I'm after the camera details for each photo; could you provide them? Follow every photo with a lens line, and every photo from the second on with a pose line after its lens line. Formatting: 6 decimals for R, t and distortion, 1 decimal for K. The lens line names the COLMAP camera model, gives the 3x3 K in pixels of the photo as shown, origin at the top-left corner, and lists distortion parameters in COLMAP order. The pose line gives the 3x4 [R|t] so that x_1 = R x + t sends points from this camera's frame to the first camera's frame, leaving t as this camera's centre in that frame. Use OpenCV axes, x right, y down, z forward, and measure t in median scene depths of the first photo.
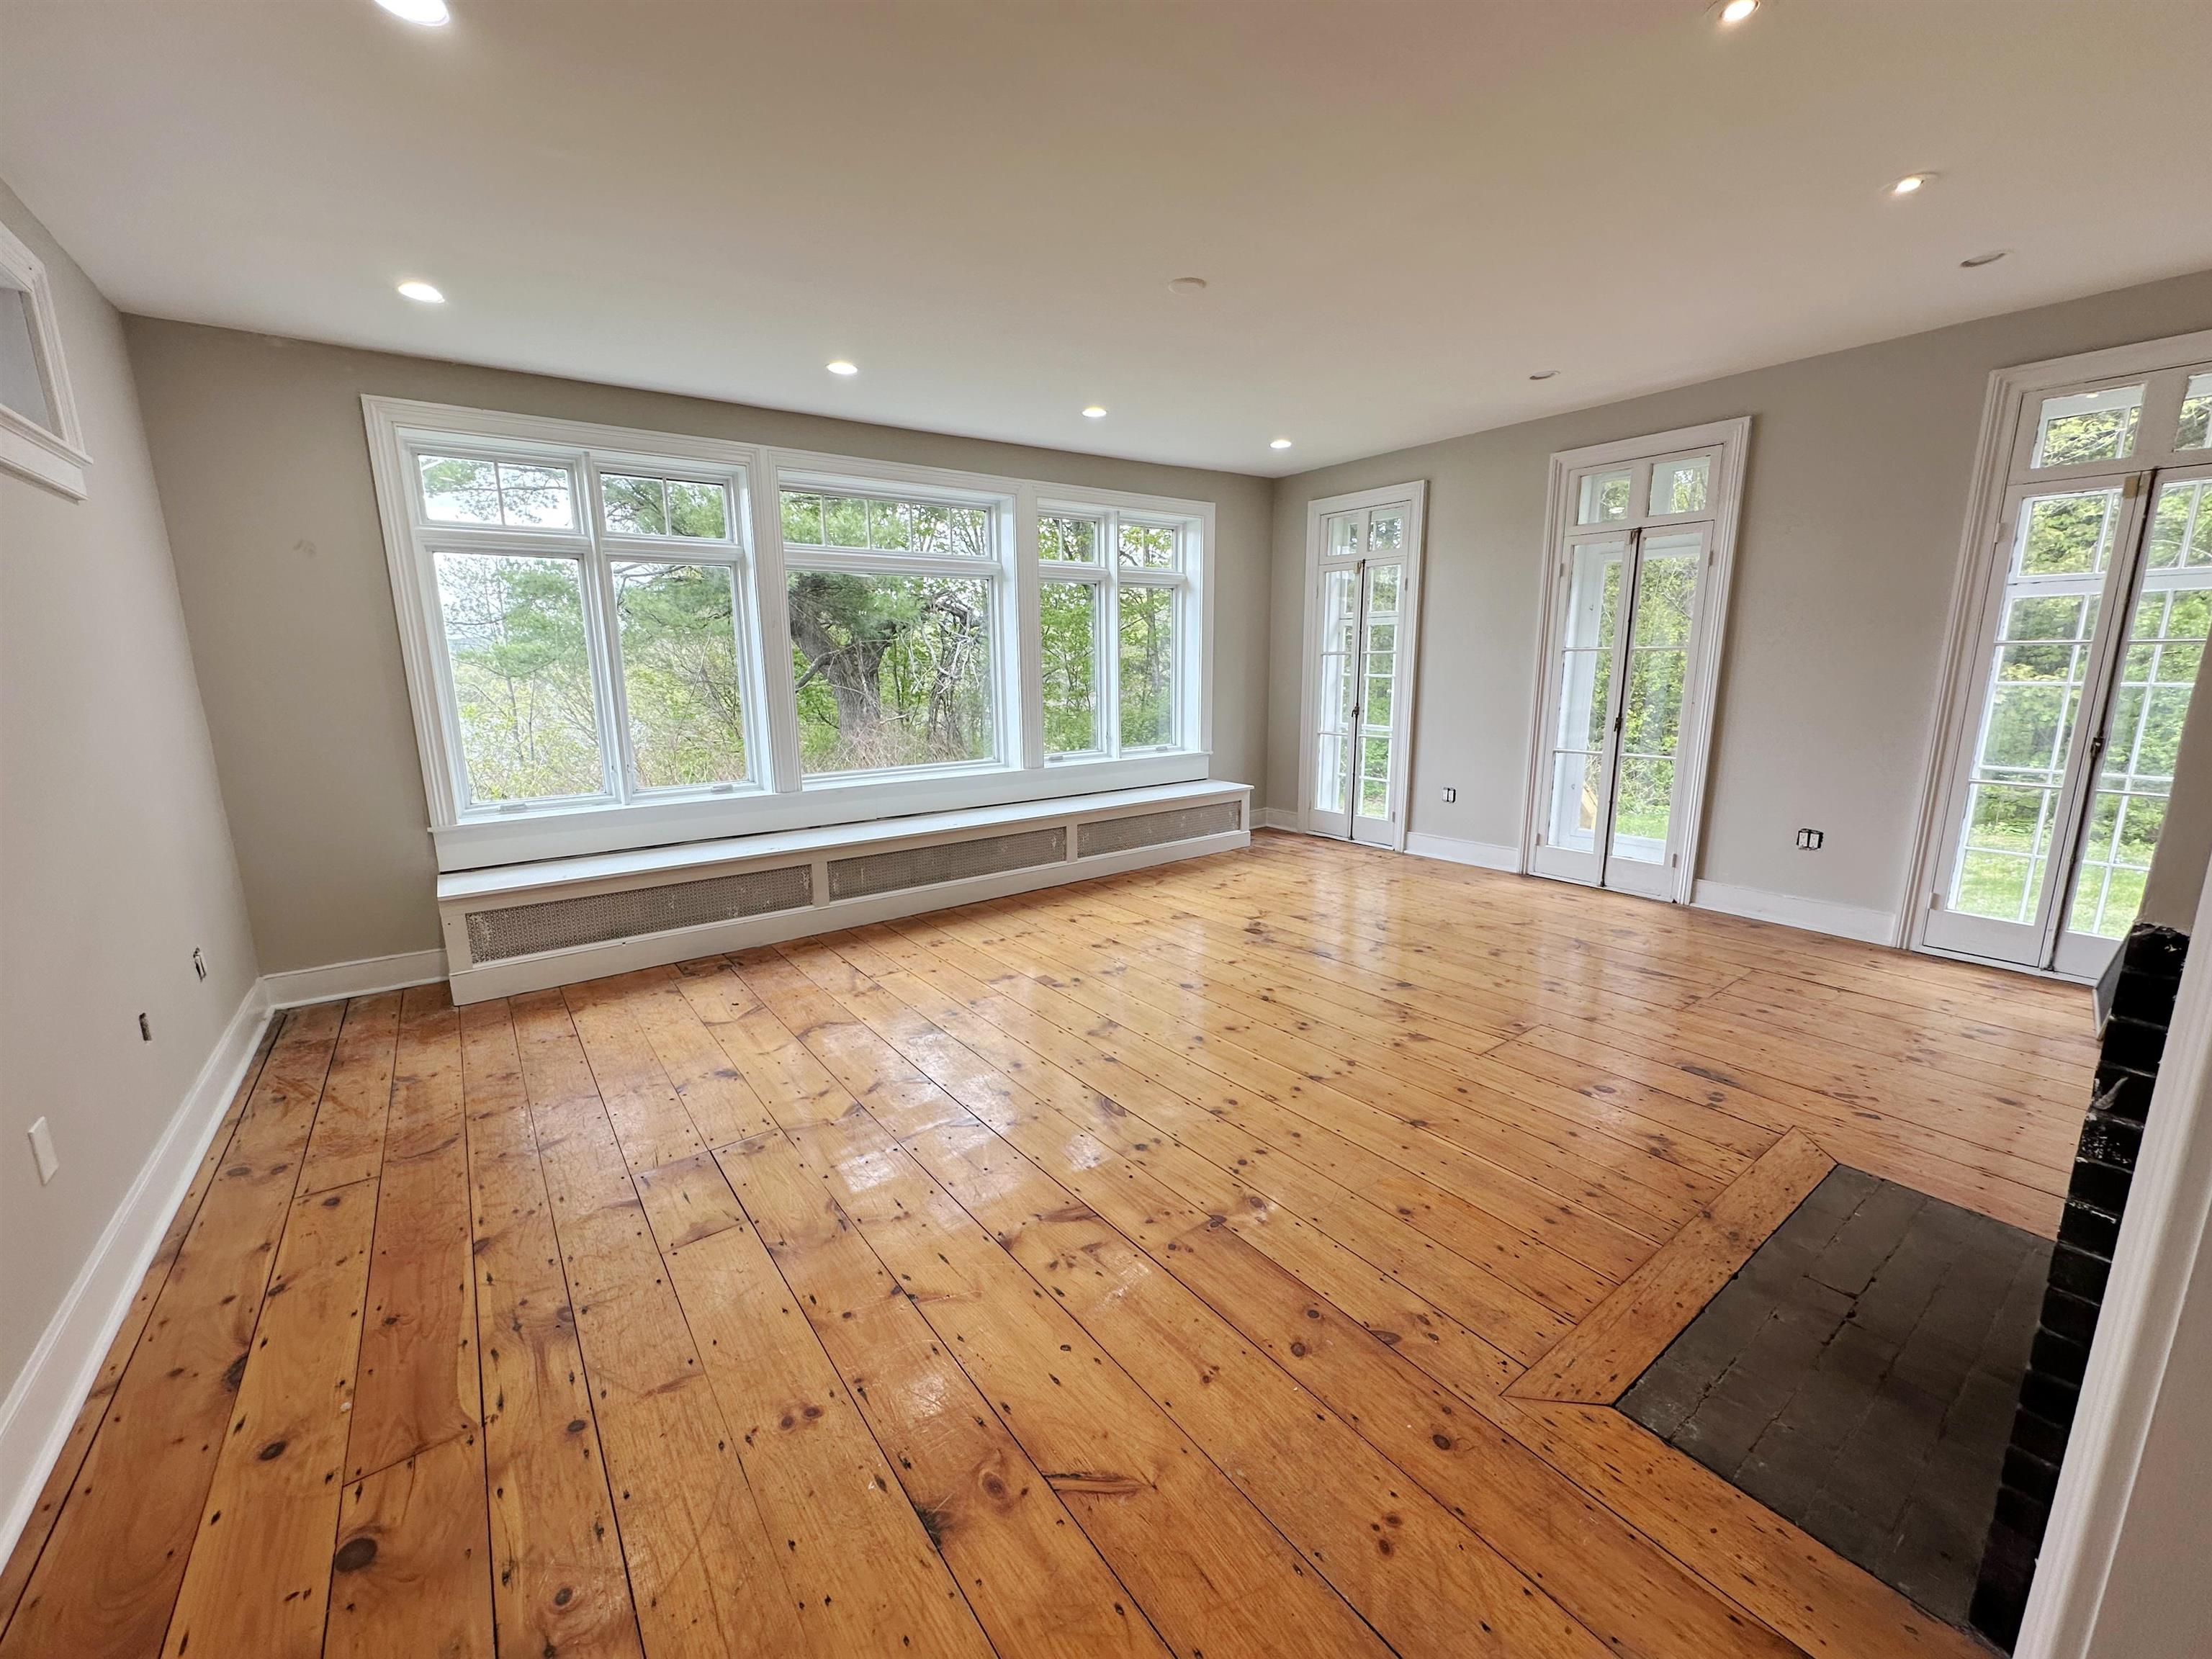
lens RADIAL K [[877.4, 0, 1105.0], [0, 877.4, 832.3], [0, 0, 1]] dist [-0.002399, 0.000353]
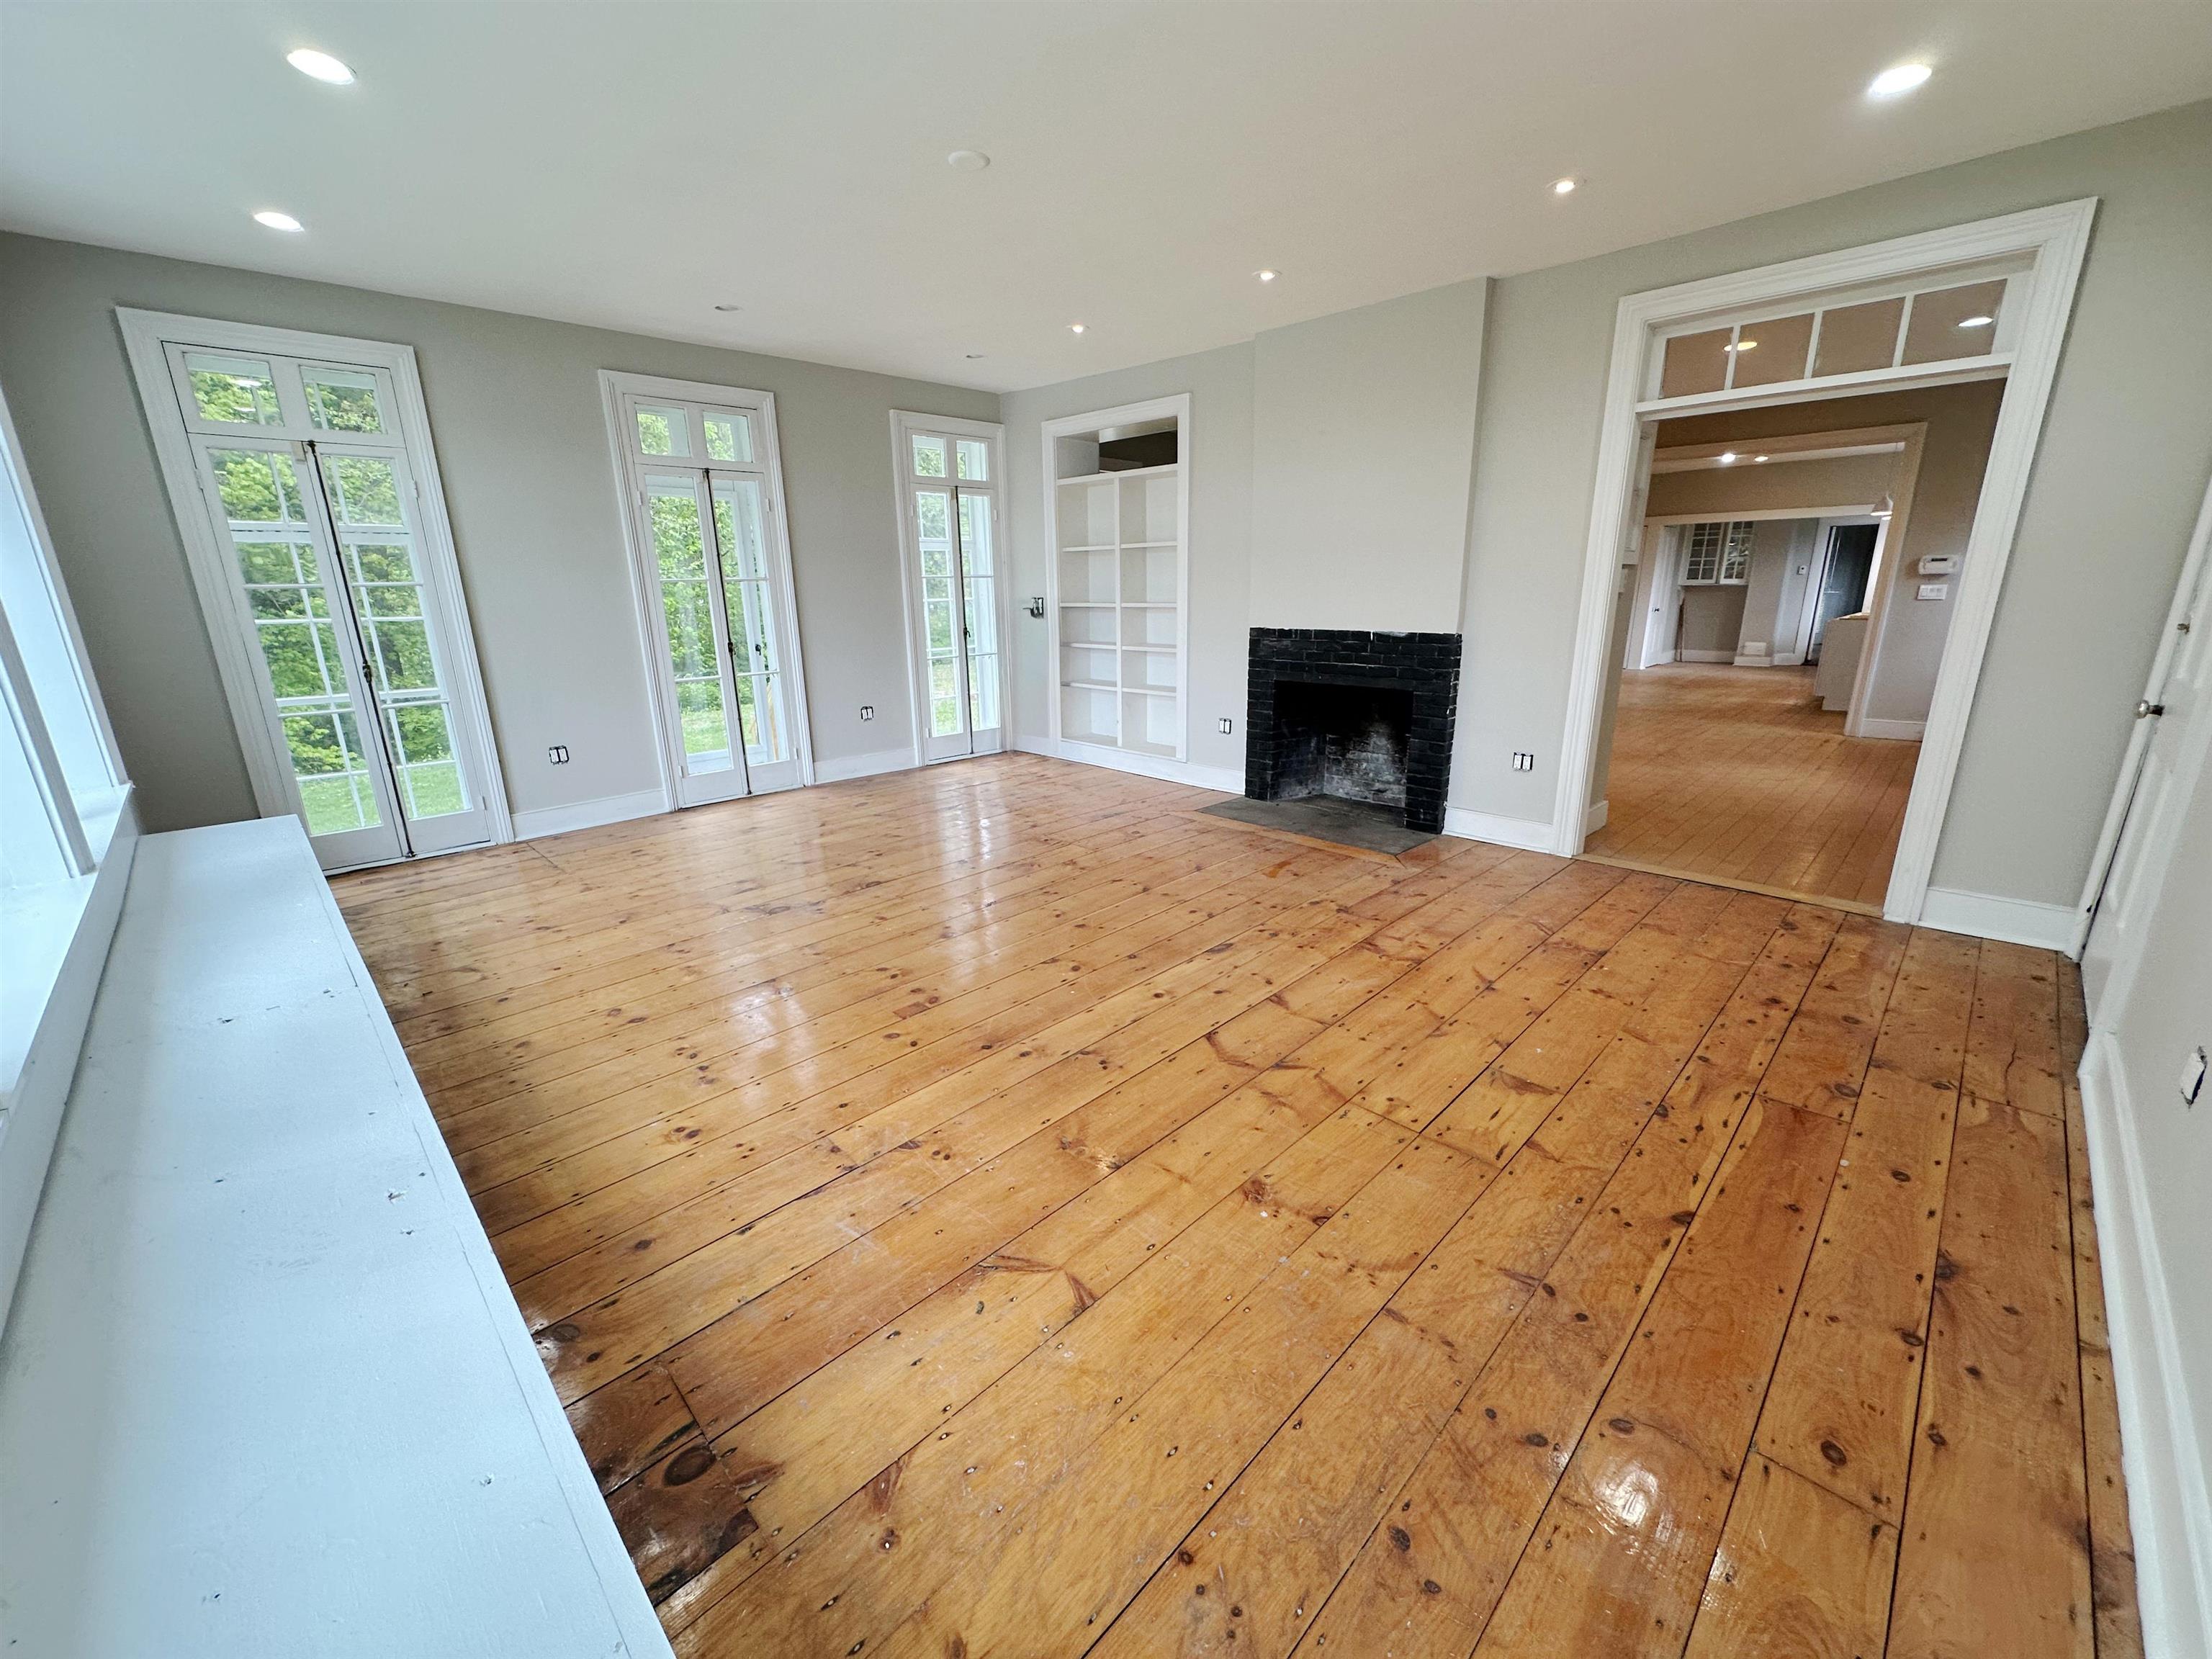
lens RADIAL K [[877.4, 0, 1105.0], [0, 877.4, 832.3], [0, 0, 1]] dist [-0.002399, 0.000353]
pose [[-0.143471, -0.257983, 0.955437, -0.857715], [0.213588, 0.934601, 0.284430, -0.169009], [-0.966331, 0.244877, -0.078986, 0.960419]]
